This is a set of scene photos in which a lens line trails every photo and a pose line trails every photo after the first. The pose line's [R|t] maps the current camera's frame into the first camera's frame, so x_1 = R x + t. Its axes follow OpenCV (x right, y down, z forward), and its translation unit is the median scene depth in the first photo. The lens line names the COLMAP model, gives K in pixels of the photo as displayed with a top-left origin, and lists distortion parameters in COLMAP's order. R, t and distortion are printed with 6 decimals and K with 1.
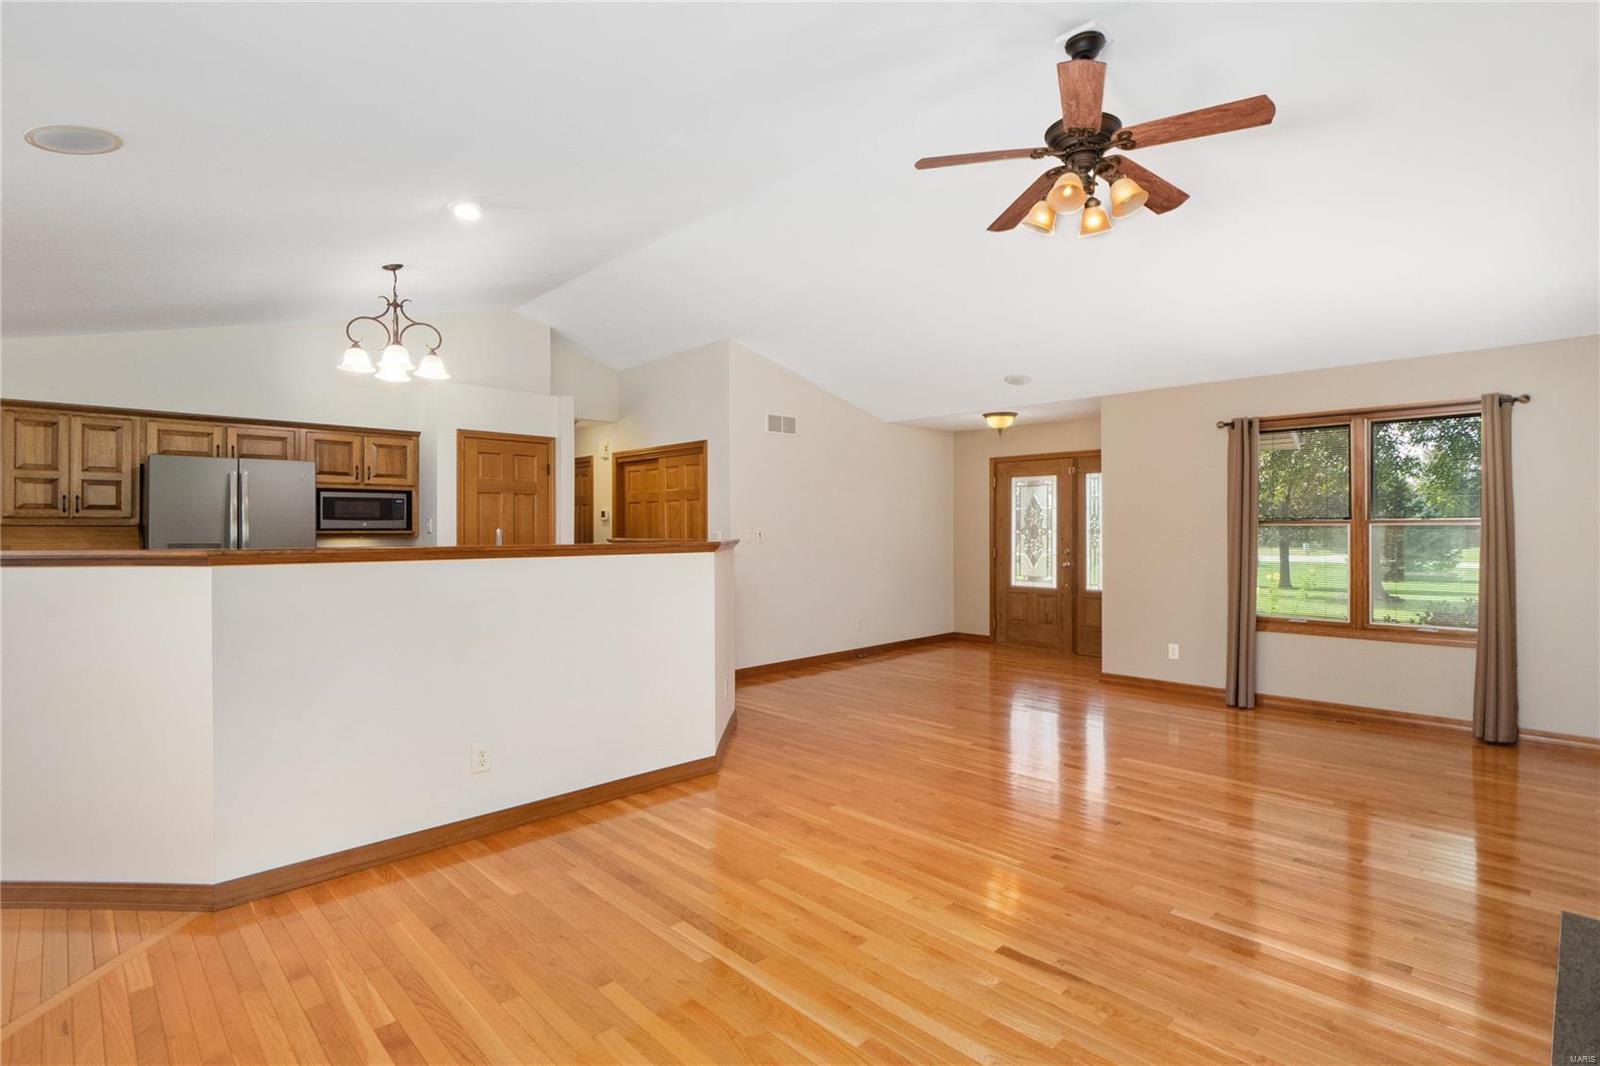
lens RADIAL K [[781.4, 0, 815.4], [0, 781.4, 521.9], [0, 0, 1]] dist [-0.006863, 0.000412]
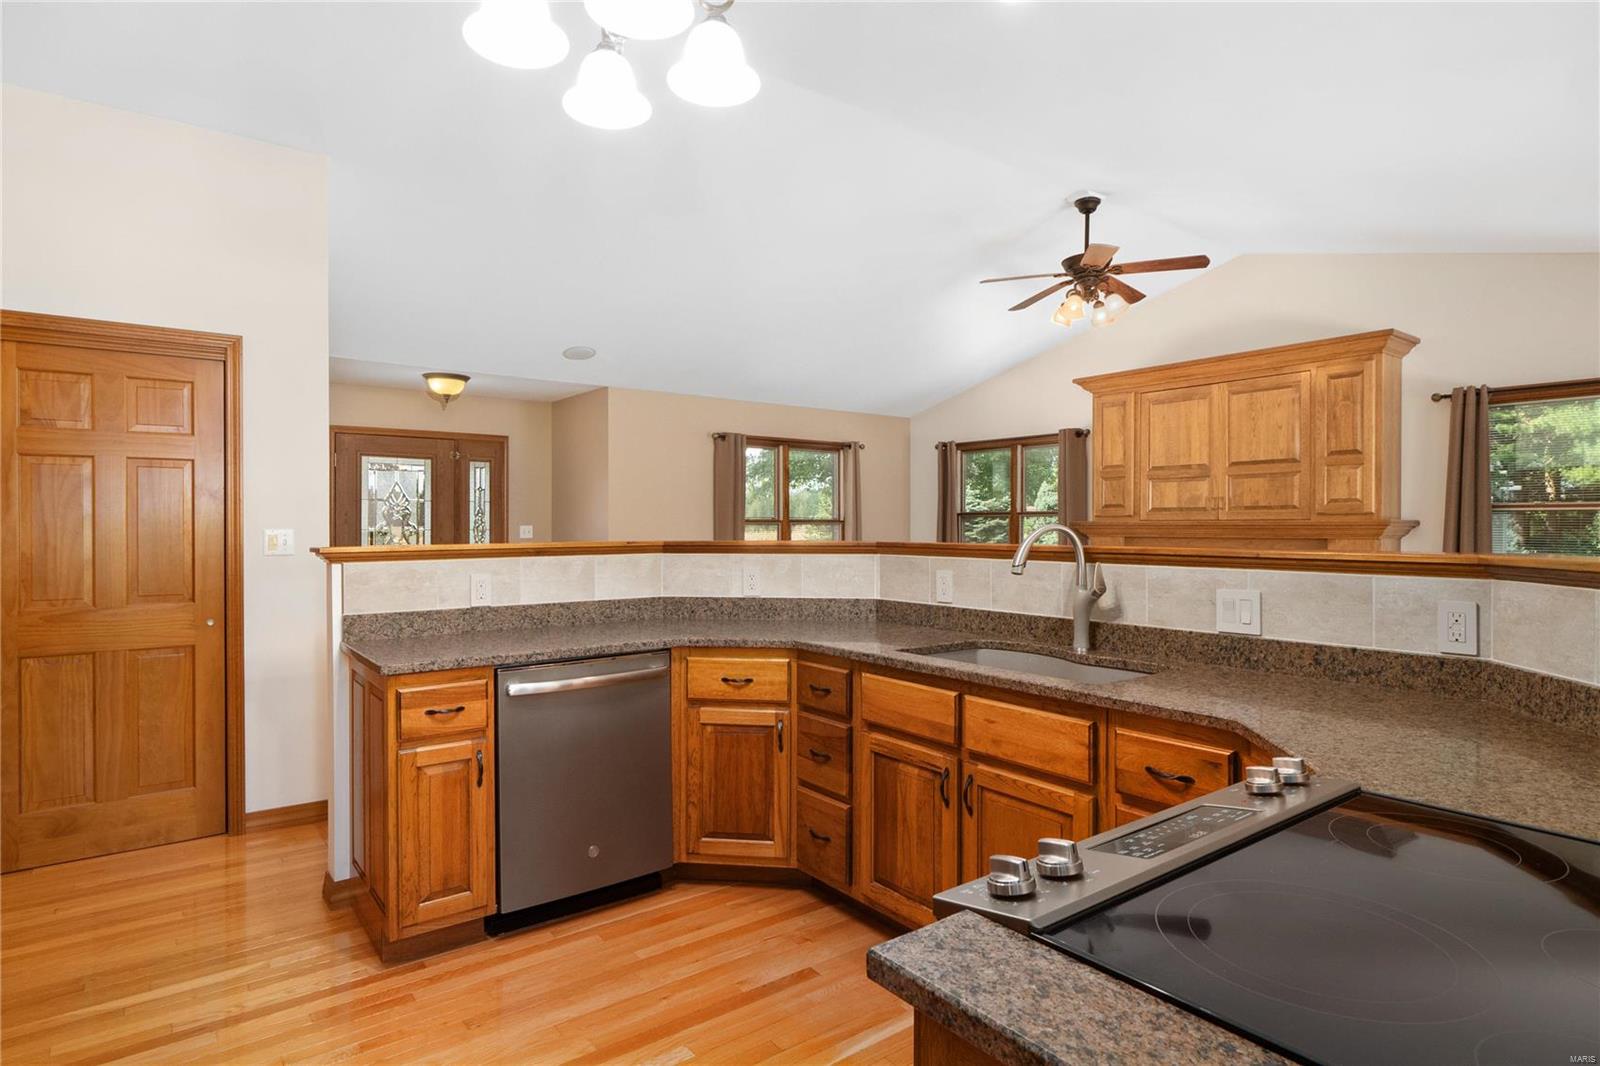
lens RADIAL K [[872.7, 0, 804.0], [0, 872.7, 526.6], [0, 0, 1]] dist [-0.002134, -0.001178]
pose [[0.124125, 0.000419, 0.992266, -0.714176], [-0.010662, 0.999943, 0.000912, 0.006363], [-0.992209, -0.010693, 0.124122, 0.682001]]
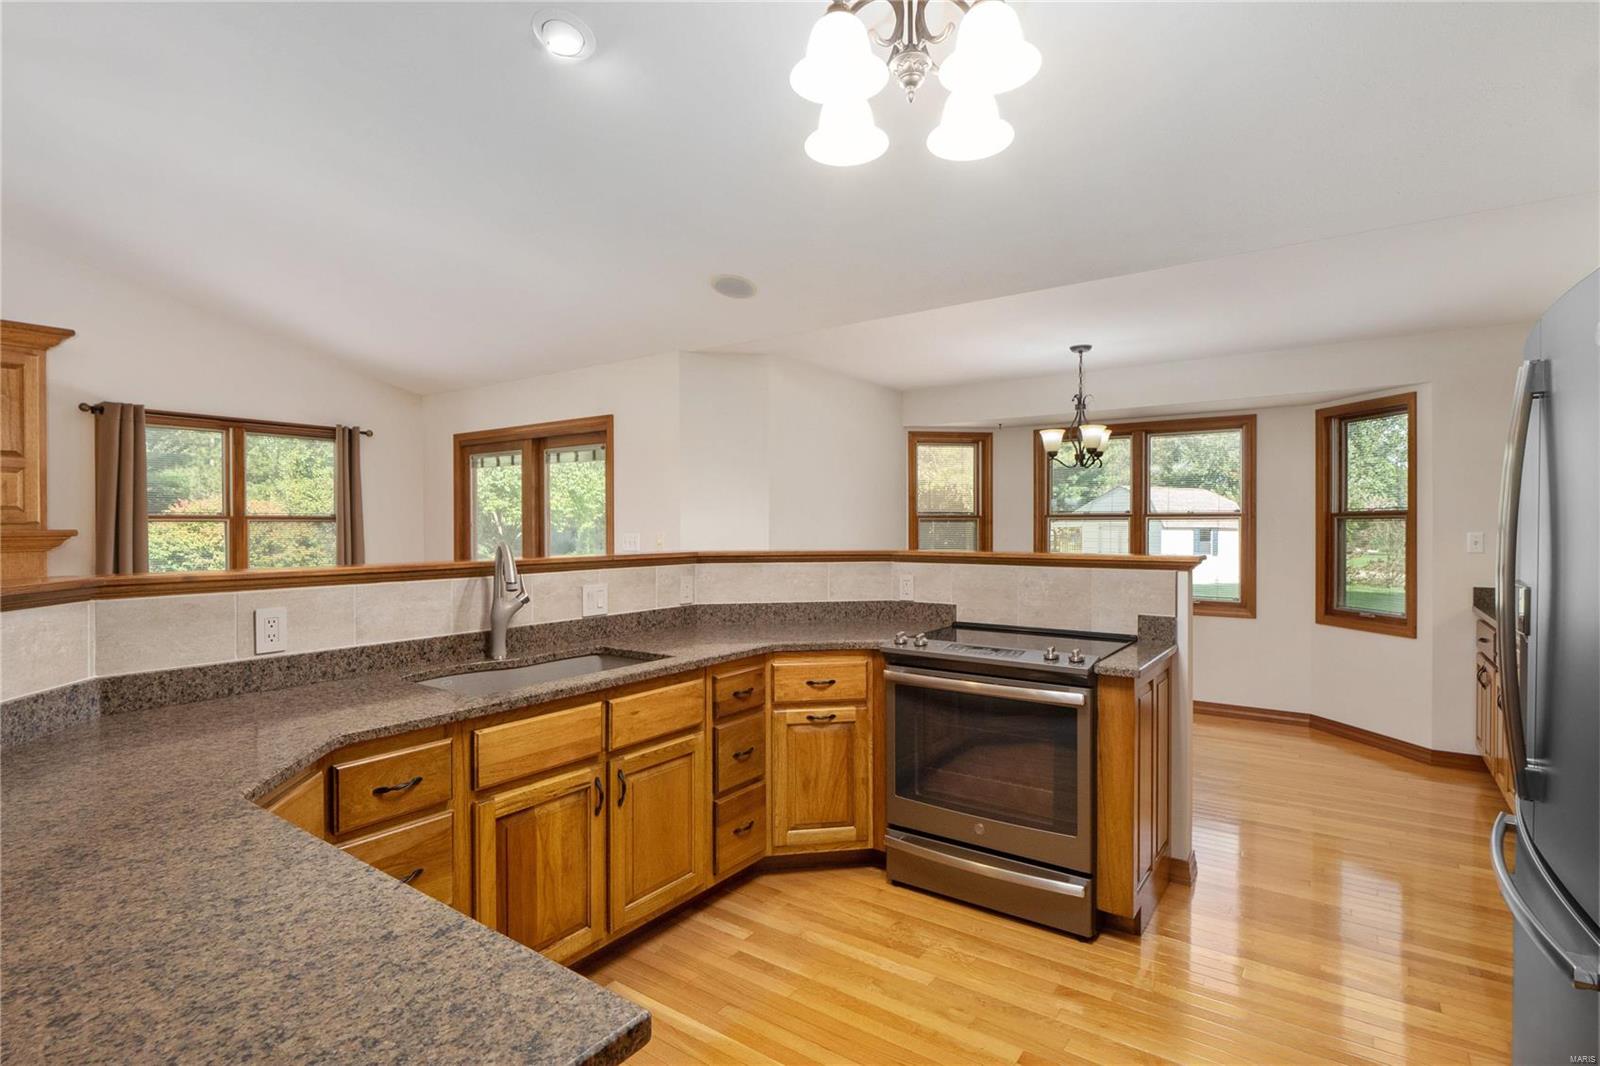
lens RADIAL K [[781.4, 0, 806.0], [0, 781.4, 534.1], [0, 0, 1]] dist [-0.006863, 0.000412]
pose [[-0.982731, 0.007539, -0.184884, -0.320303], [0.006933, 0.999968, 0.003923, 0.000057], [0.184908, 0.002574, -0.982752, 1.065386]]
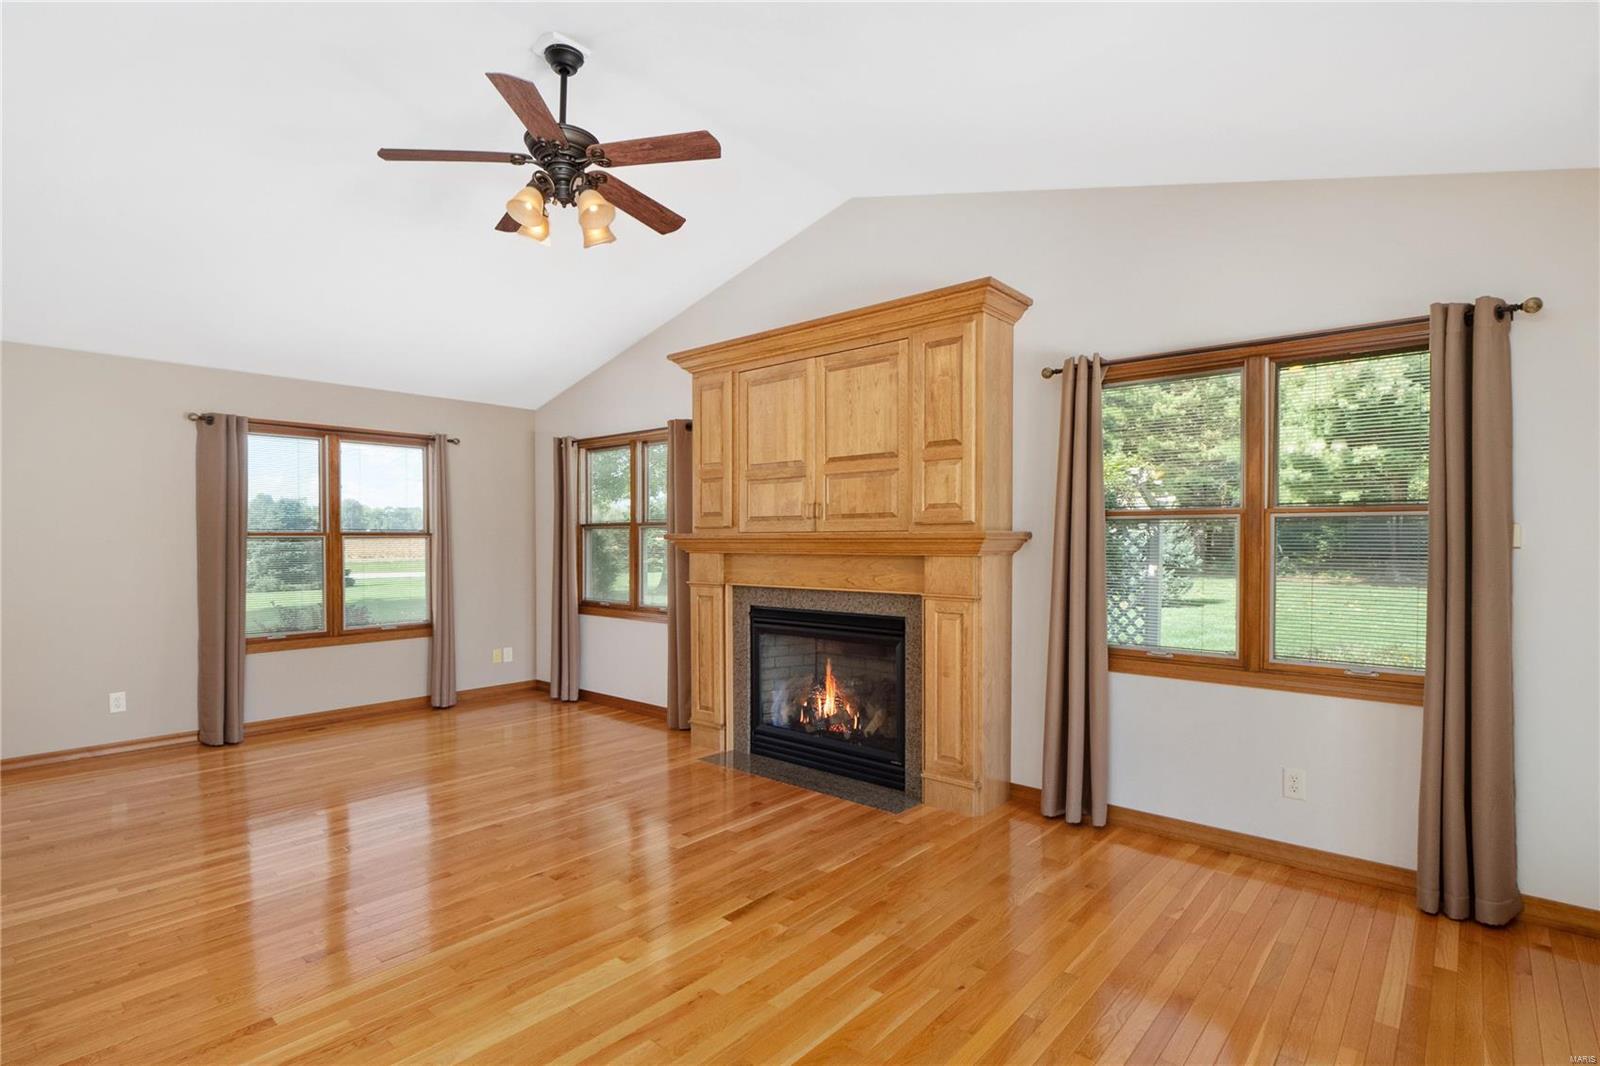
lens RADIAL K [[781.4, 0, 800.0], [0, 781.4, 543.2], [0, 0, 1]] dist [-0.006863, 0.000412]
pose [[-0.082469, -0.005658, 0.996578, -0.353271], [-0.008494, 0.999952, 0.004975, 0.001472], [-0.996557, -0.008055, -0.082513, 0.399401]]
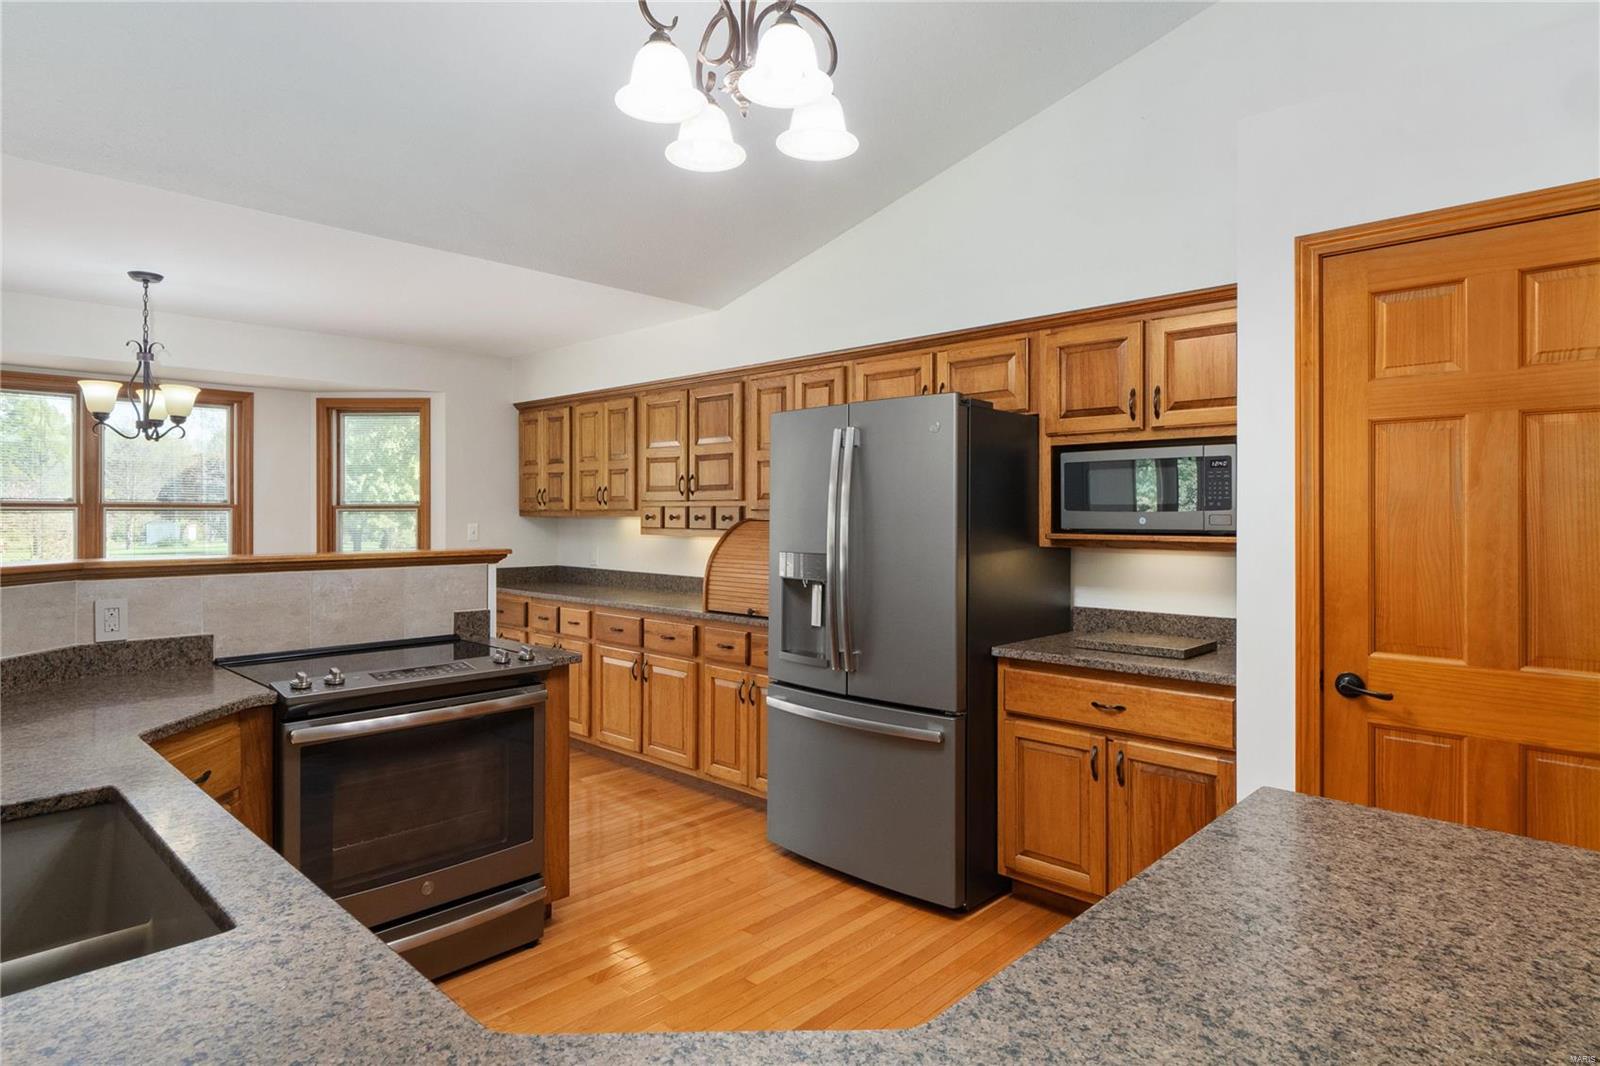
lens RADIAL K [[872.7, 0, 812.0], [0, 872.7, 517.4], [0, 0, 1]] dist [-0.002134, -0.001178]
pose [[0.044710, 0.007587, -0.998971, -0.098701], [0.010122, 0.999916, 0.008047, -0.004445], [0.998949, -0.010471, 0.044630, 0.826777]]
